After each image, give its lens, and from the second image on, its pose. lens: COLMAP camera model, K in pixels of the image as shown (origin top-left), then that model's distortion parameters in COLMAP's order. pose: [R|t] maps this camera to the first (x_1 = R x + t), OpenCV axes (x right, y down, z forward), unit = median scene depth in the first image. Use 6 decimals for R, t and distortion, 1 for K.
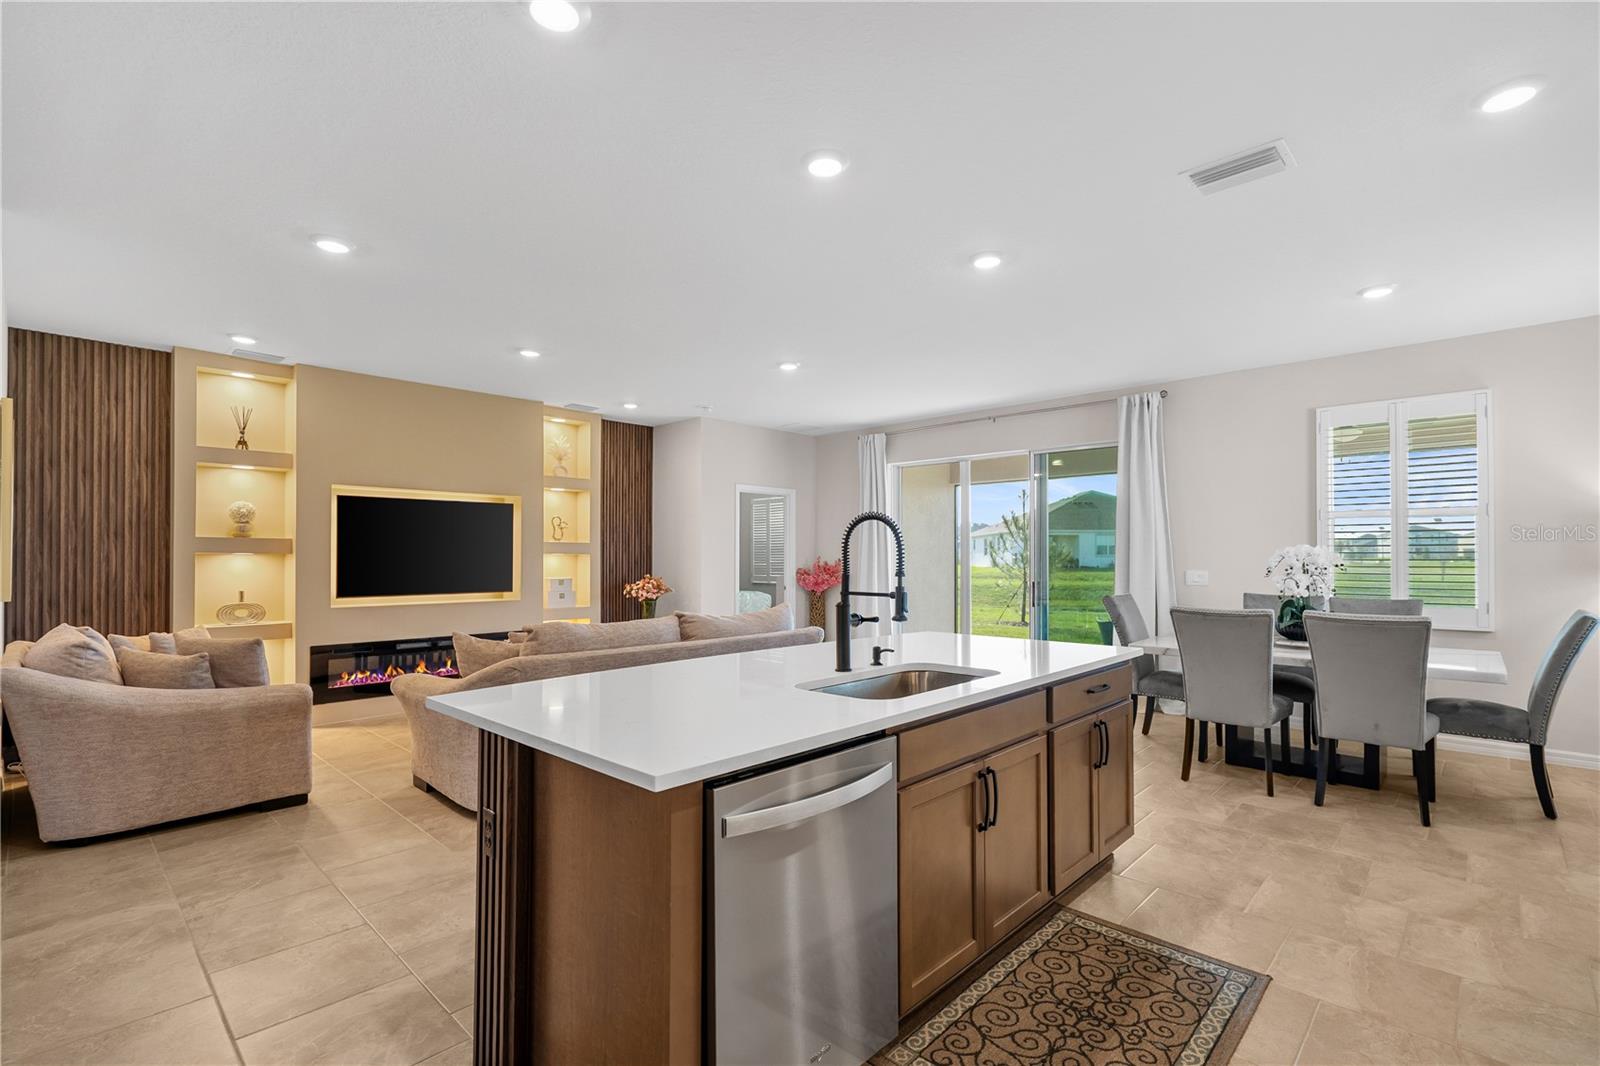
lens RADIAL K [[728.9, 0, 801.9], [0, 728.9, 552.8], [0, 0, 1]] dist [-0.003031, 0.000067]
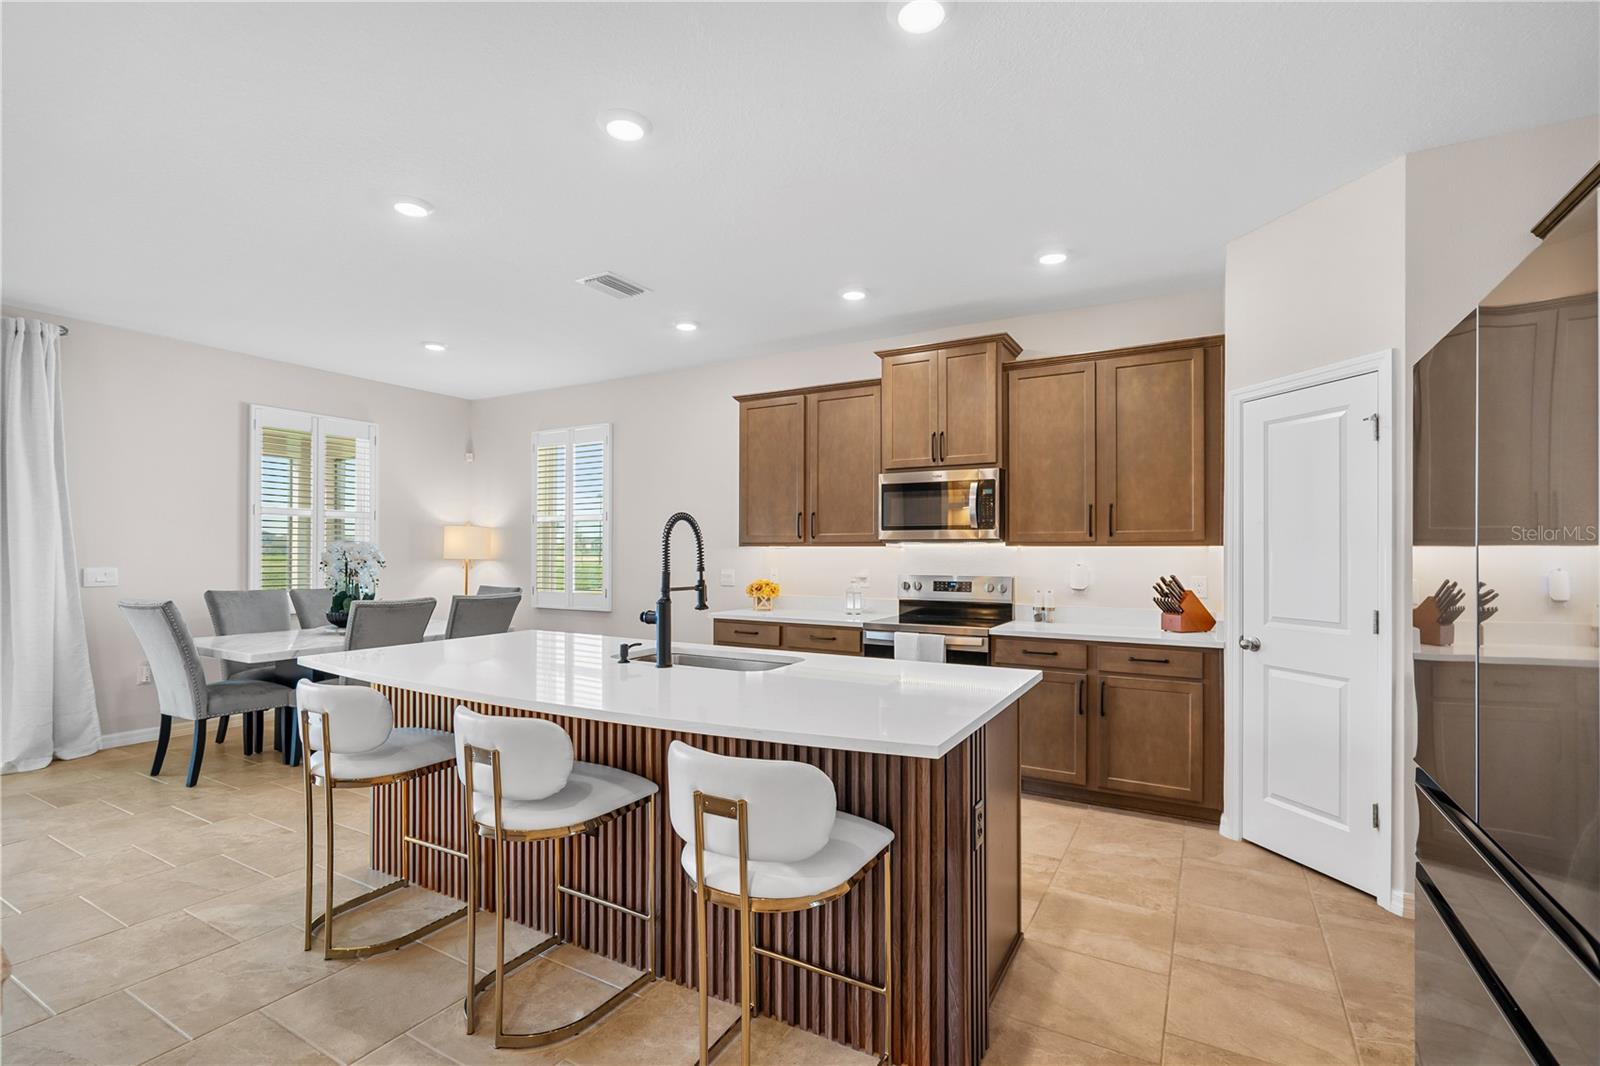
lens RADIAL K [[728.9, 0, 801.9], [0, 728.9, 552.8], [0, 0, 1]] dist [-0.003031, 0.000067]
pose [[-0.242438, -0.001145, 0.970166, -0.944933], [-0.011233, 0.999936, -0.001627, 0.003128], [-0.970102, -0.011292, -0.242435, 1.034424]]
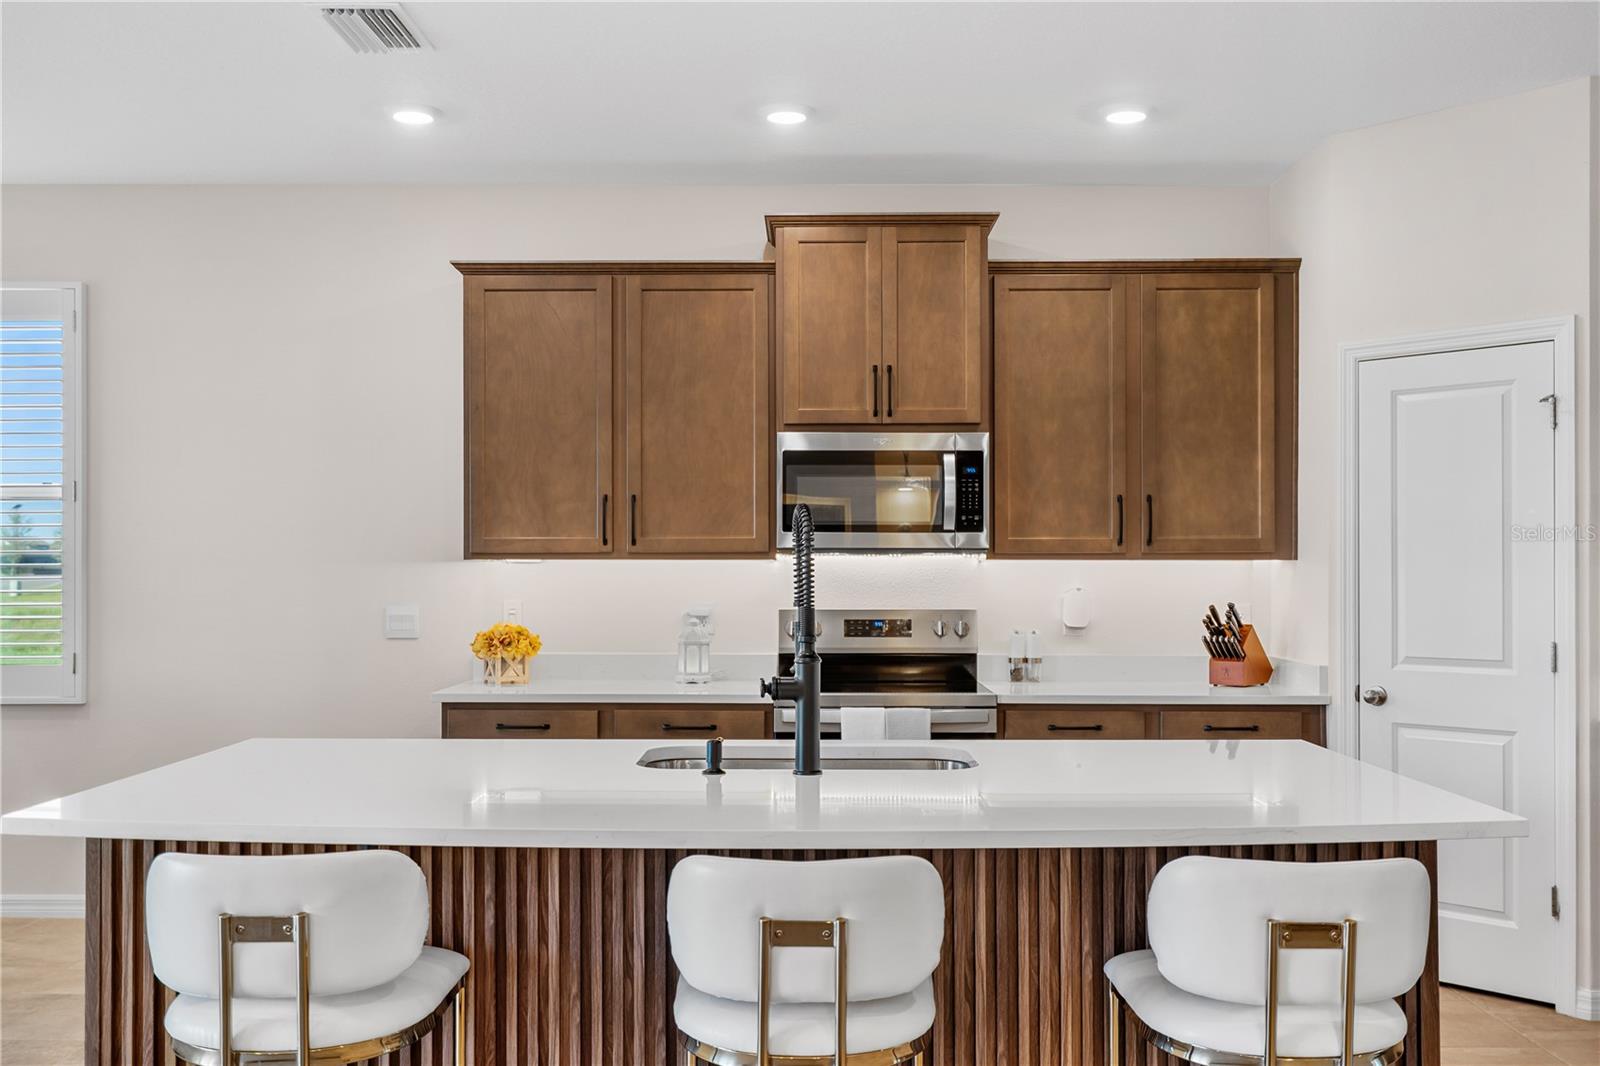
lens RADIAL K [[1458.0, 0, 791.7], [0, 1458.0, 569.5], [0, 0, 1]] dist [0.001916, -0.010541]
pose [[-0.676477, -0.000237, 0.736463, -0.765847], [-0.006073, 0.999968, -0.005256, 0.005735], [-0.736438, -0.008029, -0.676457, 1.744630]]
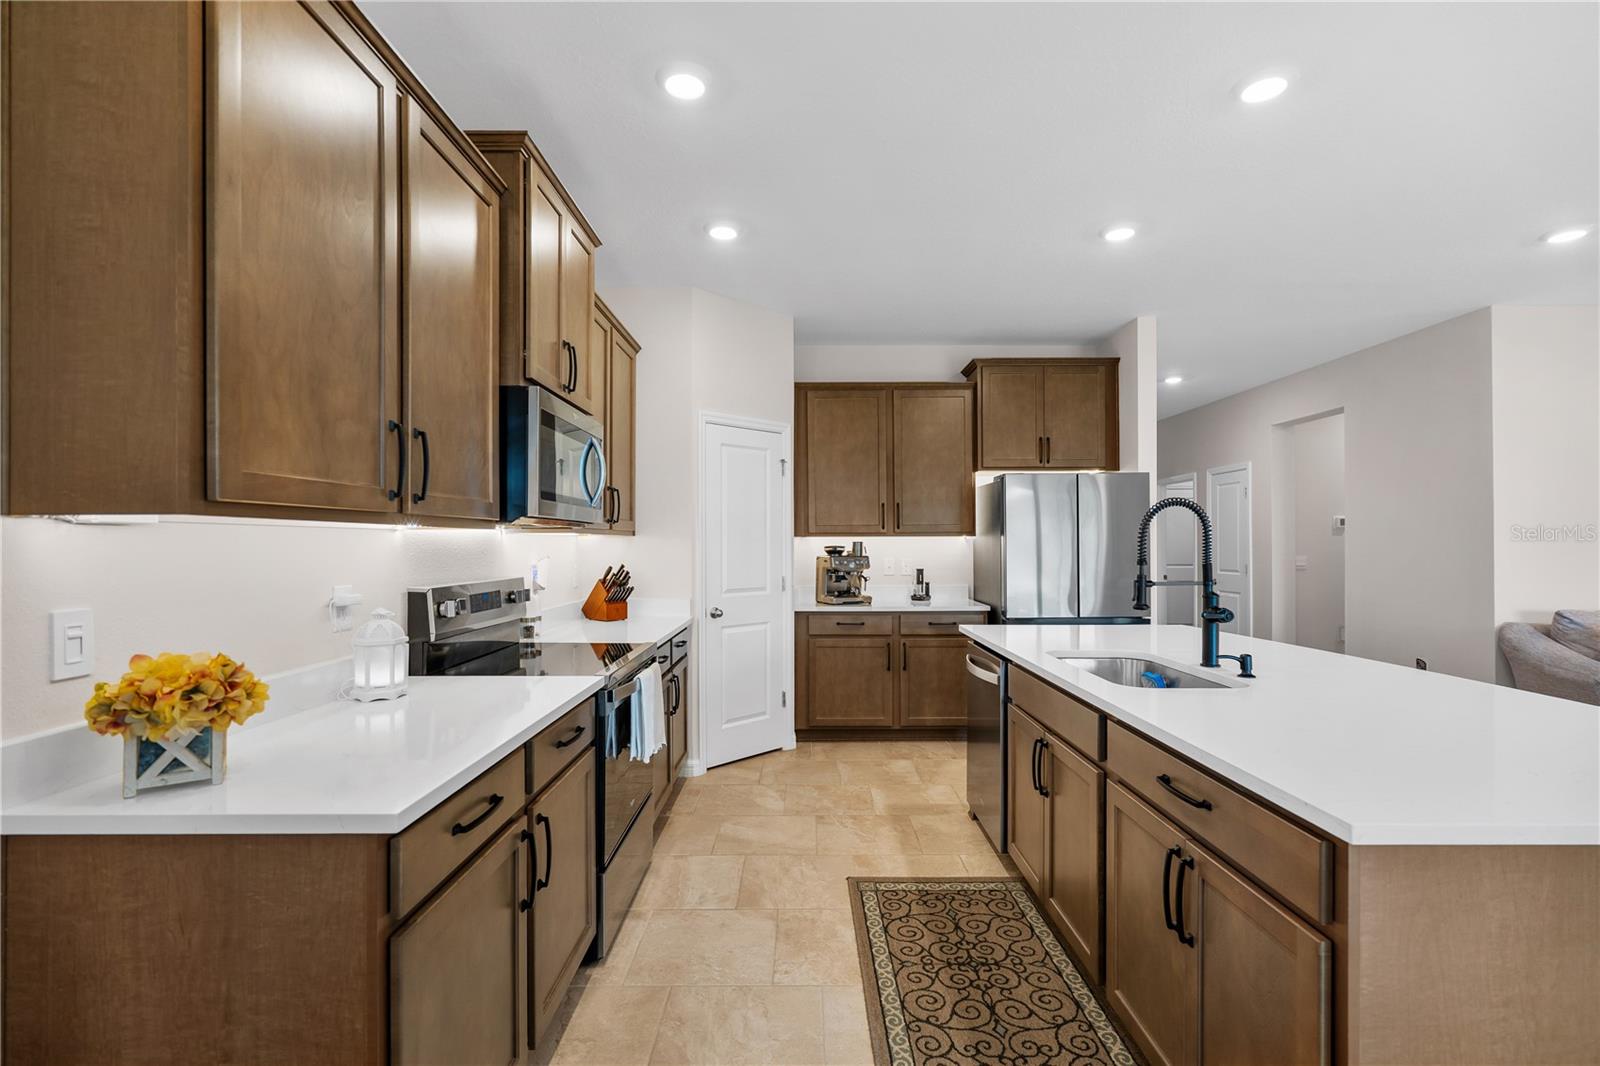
lens RADIAL K [[723.9, 0, 802.6], [0, 723.9, 539.3], [0, 0, 1]] dist [-0.003108, -0.000548]
pose [[-0.724681, -0.003043, -0.689077, 1.044593], [0.007759, 0.999891, -0.012575, 0.007642], [0.689040, -0.014459, -0.724579, 1.278755]]
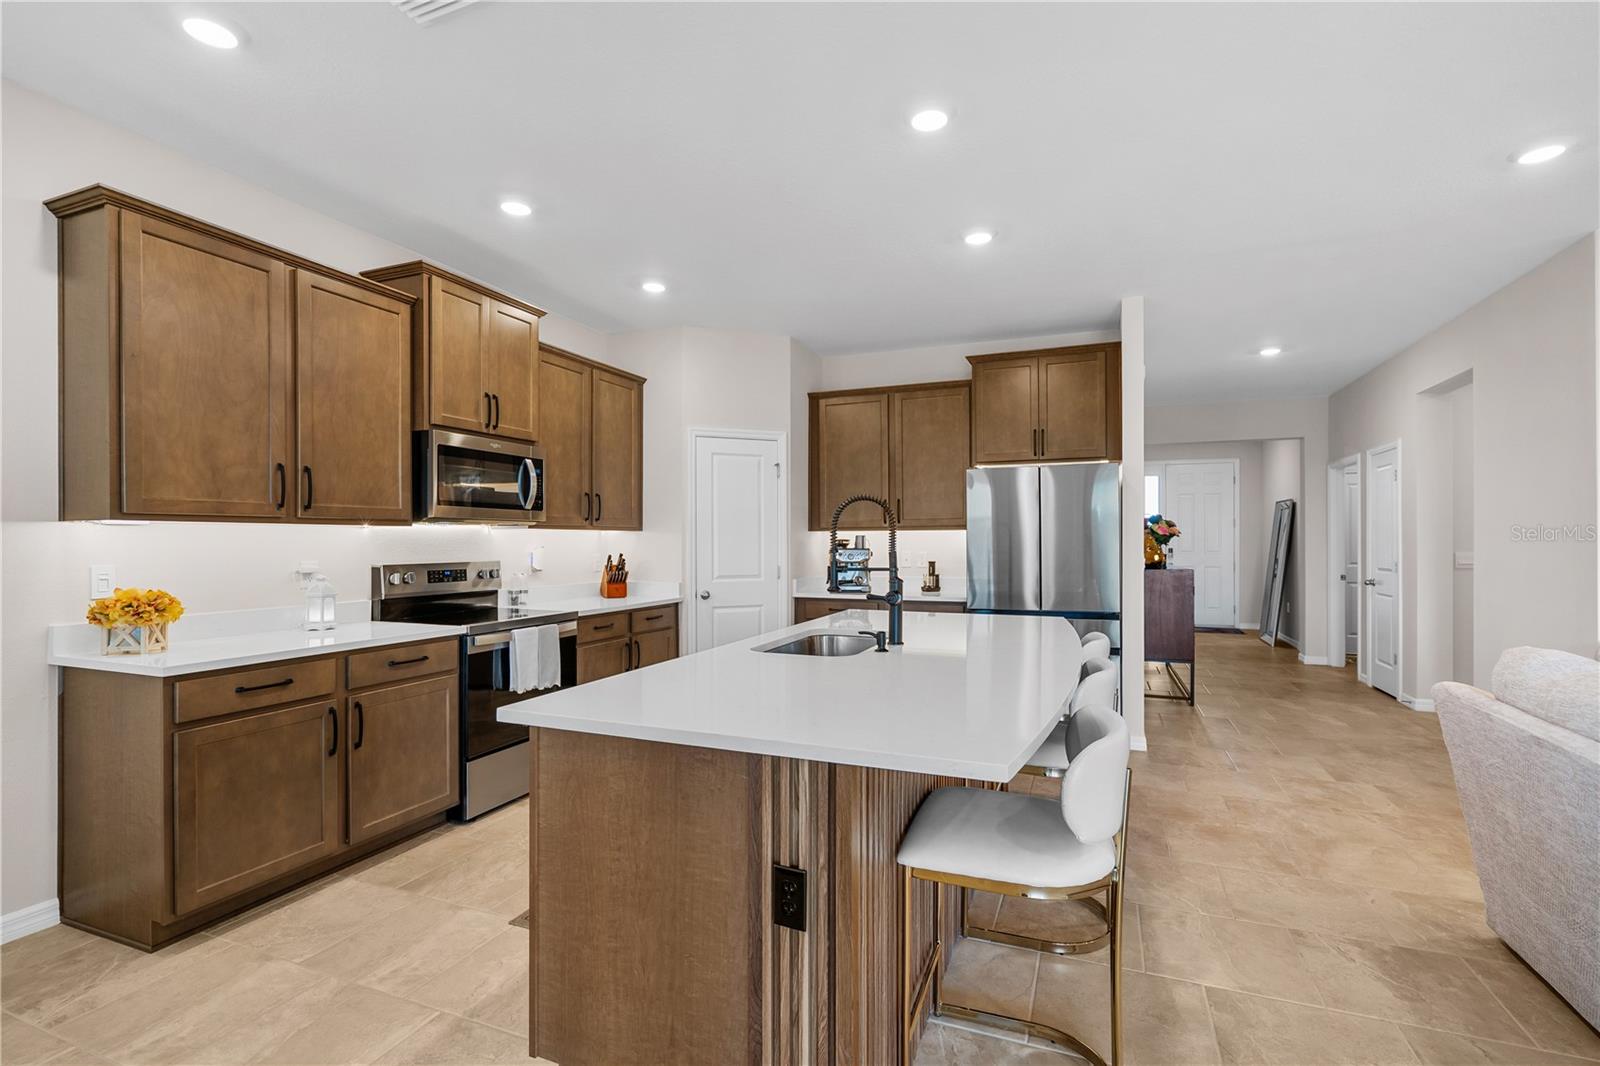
lens RADIAL K [[728.1, 0, 803.5], [0, 728.1, 540.6], [0, 0, 1]] dist [-0.001141, 0.000136]
pose [[-0.929979, 0.001814, -0.367608, 0.547188], [0.004972, 0.999958, -0.007644, 0.021275], [0.367579, -0.008937, -0.929949, 1.872674]]
